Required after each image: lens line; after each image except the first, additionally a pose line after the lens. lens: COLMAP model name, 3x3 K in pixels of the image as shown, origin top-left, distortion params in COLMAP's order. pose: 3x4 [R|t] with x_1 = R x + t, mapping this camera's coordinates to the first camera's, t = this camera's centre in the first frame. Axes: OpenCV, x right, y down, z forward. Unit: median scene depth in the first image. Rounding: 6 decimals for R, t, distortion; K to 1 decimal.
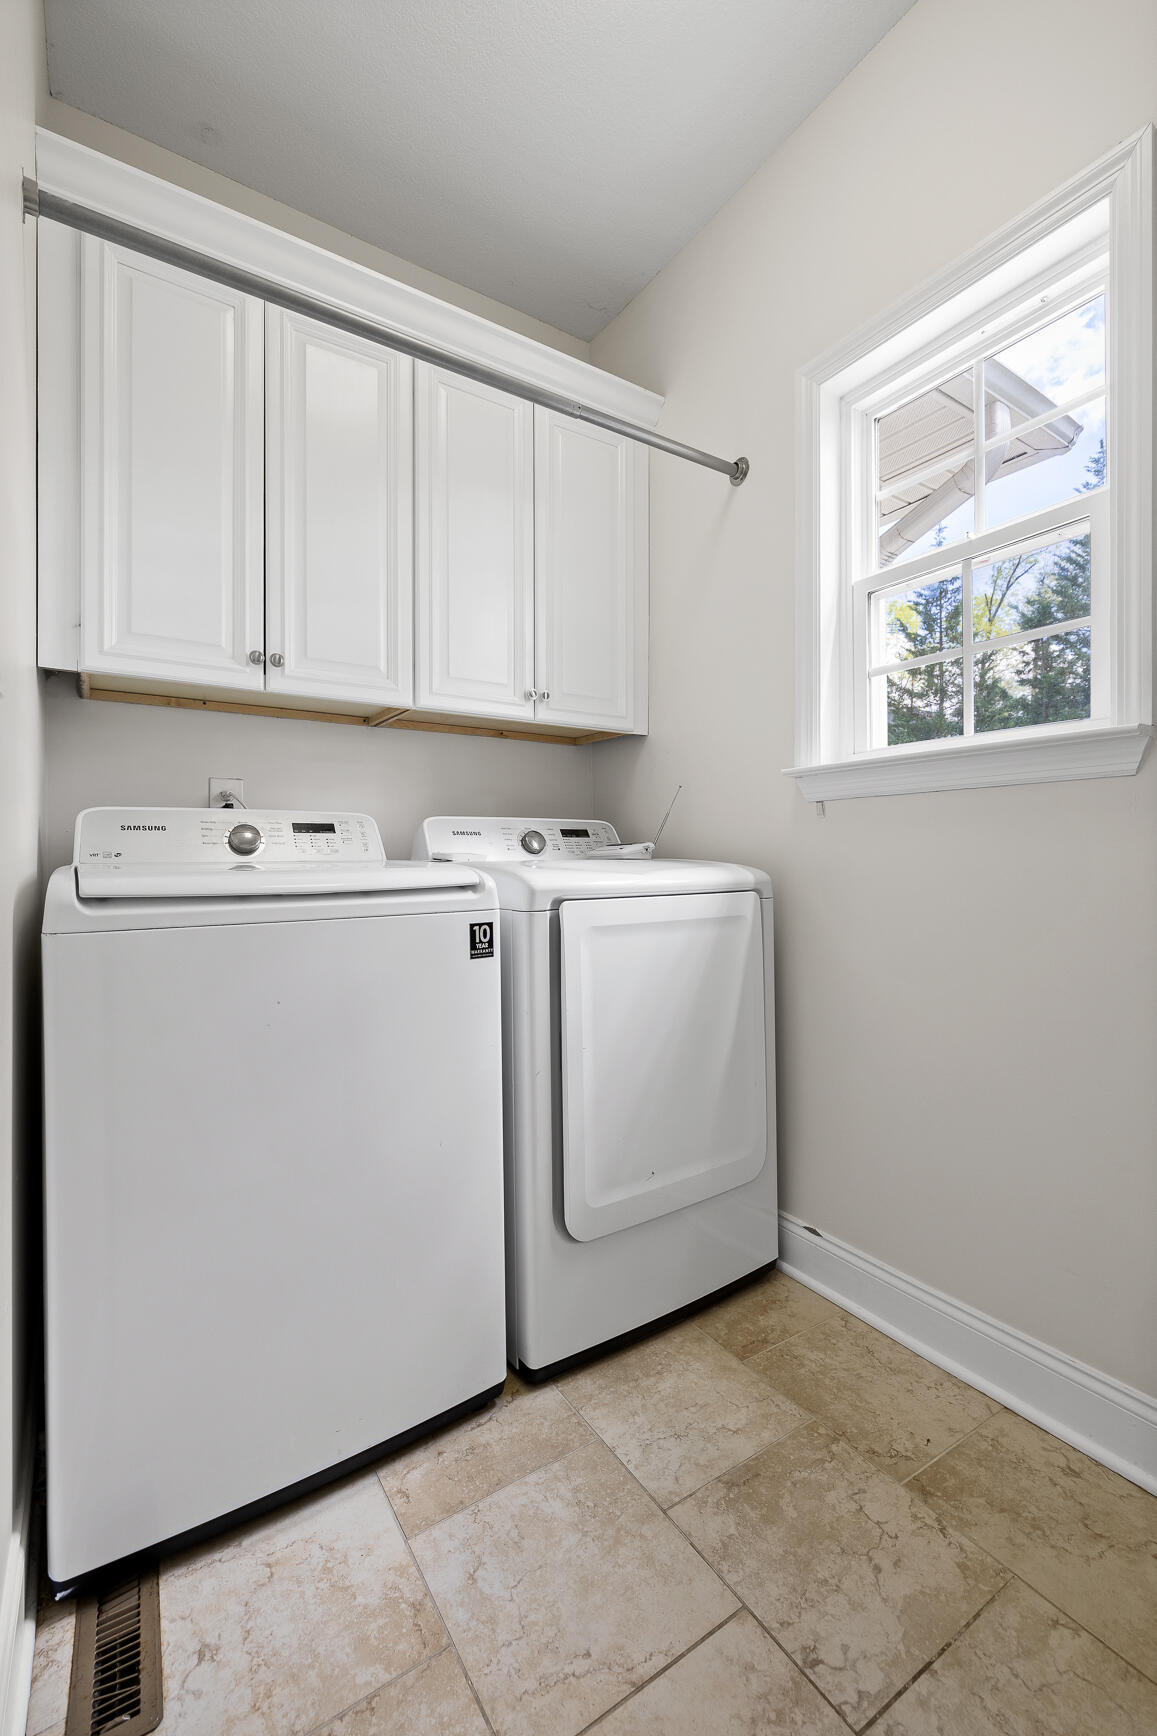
lens RADIAL K [[746.8, 0, 578.4], [0, 746.8, 860.7], [0, 0, 1]] dist [-0.000168, 0.000276]
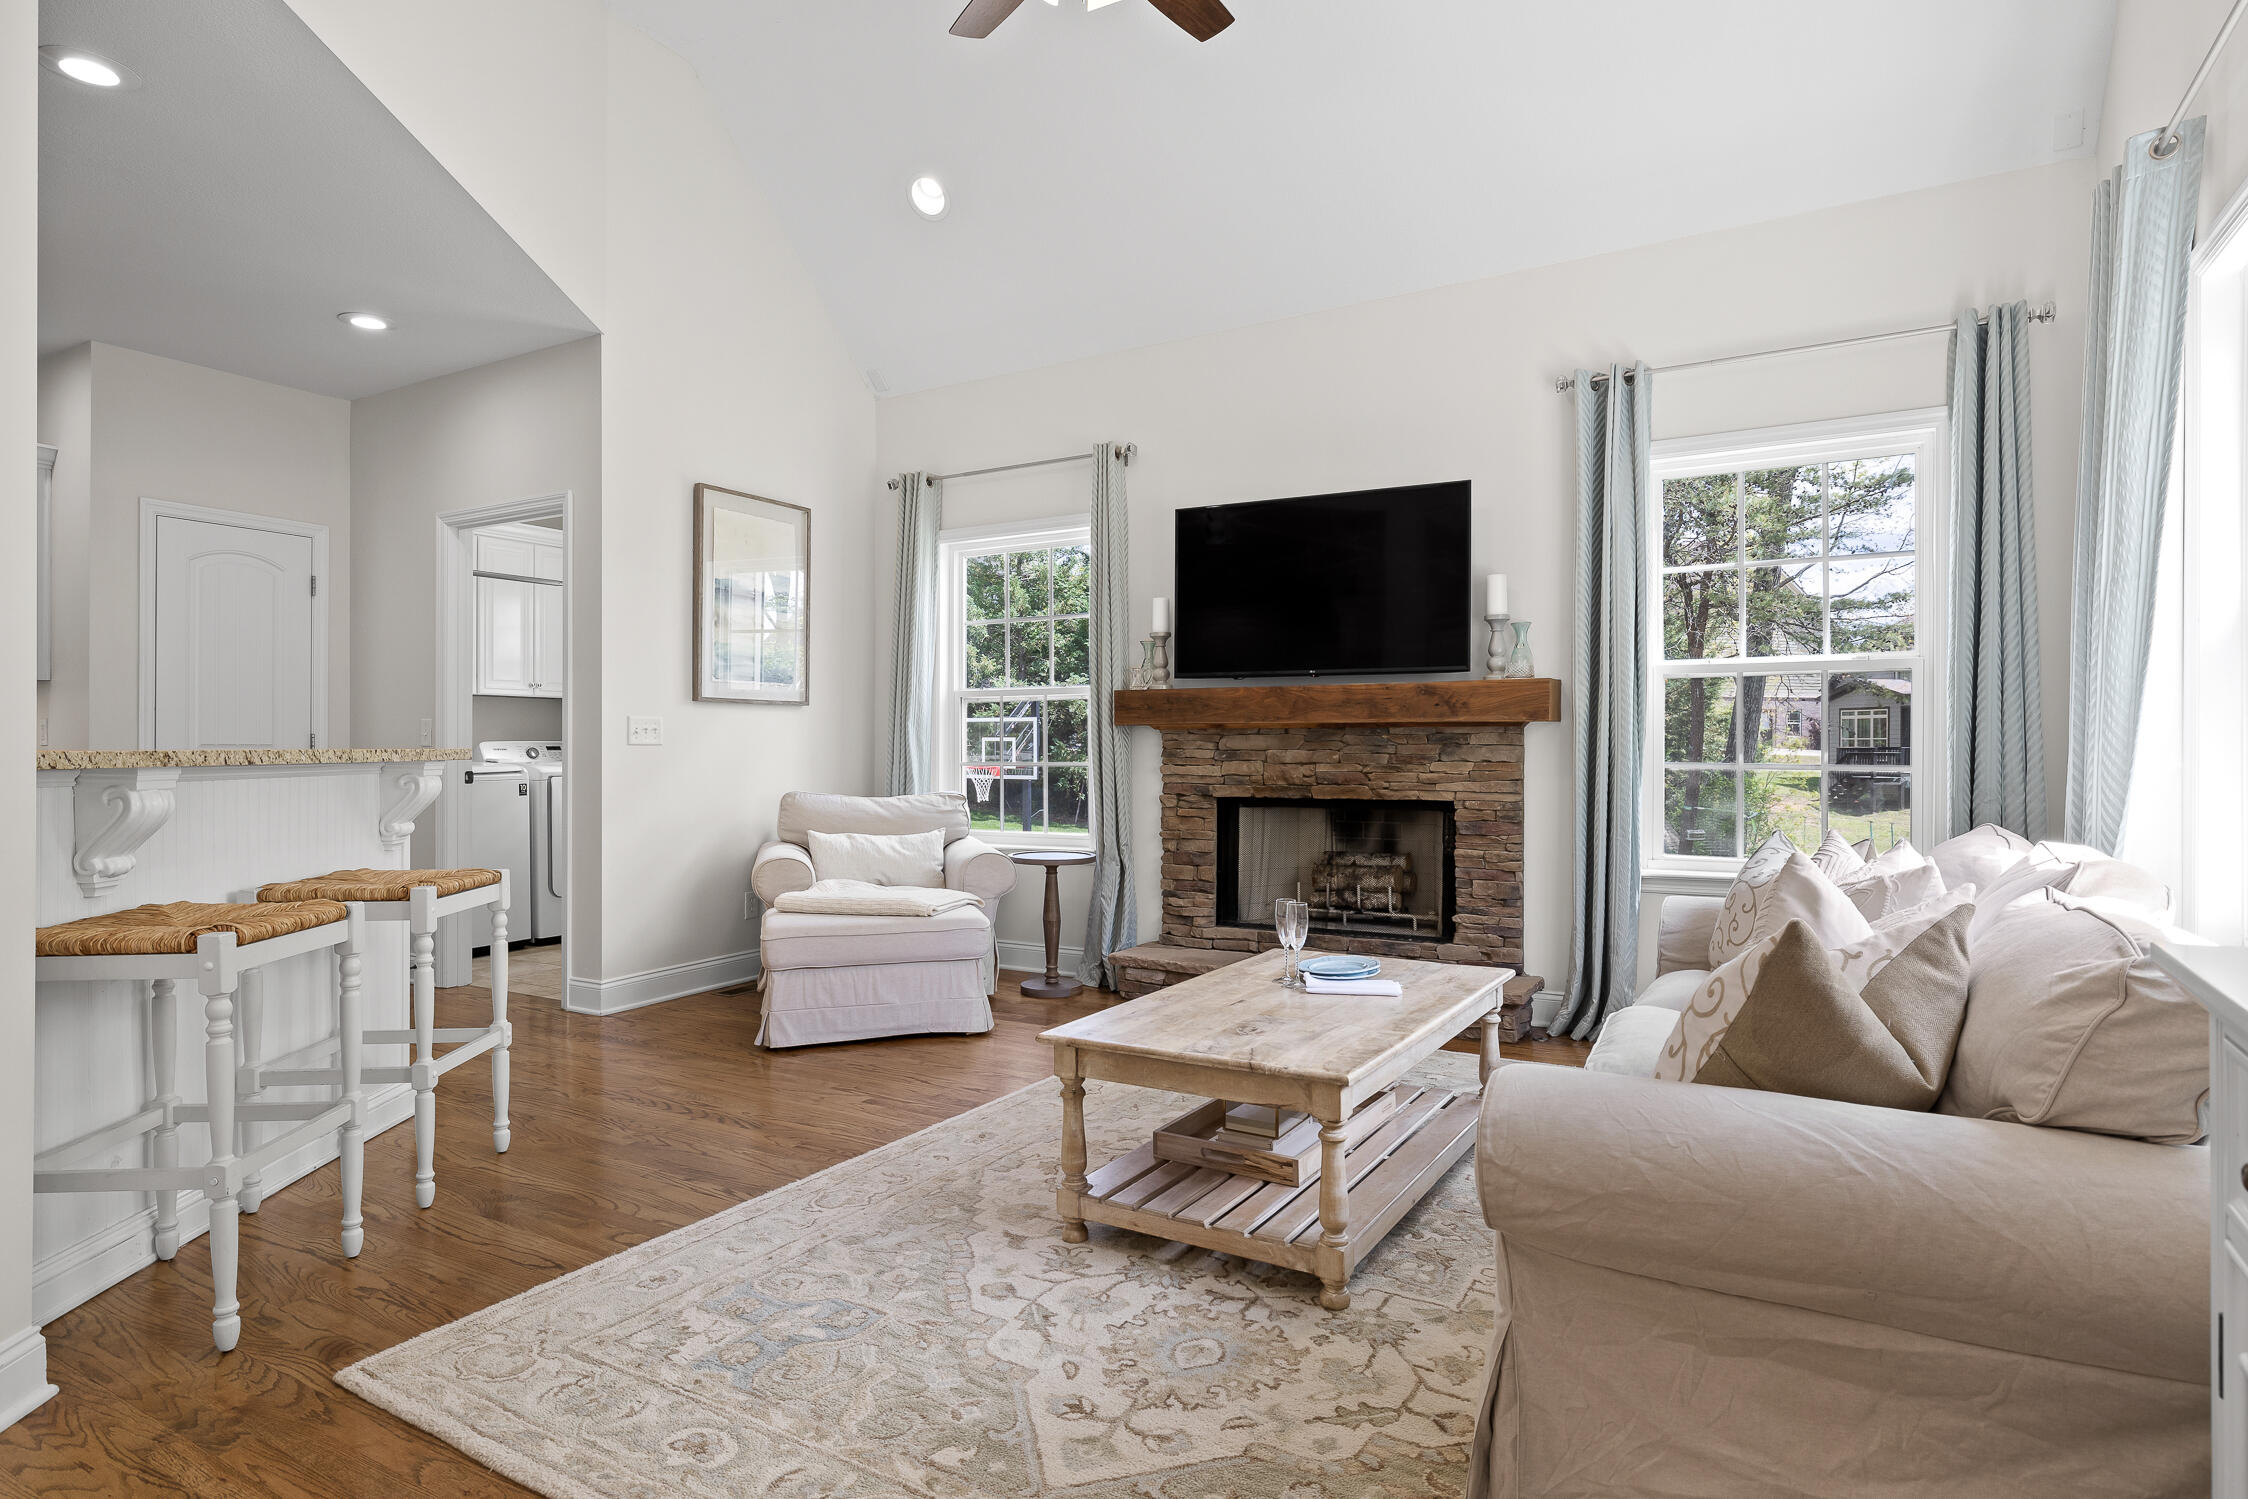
lens RADIAL K [[1233.9, 0, 1112.0], [0, 1233.9, 744.0], [0, 0, 1]] dist [0.000065, 0.000036]
pose [[0.902016, -0.002446, 0.431695, -0.090906], [0.003261, 0.999994, -0.001147, -0.040892], [-0.431690, 0.002443, 0.902019, -2.985251]]
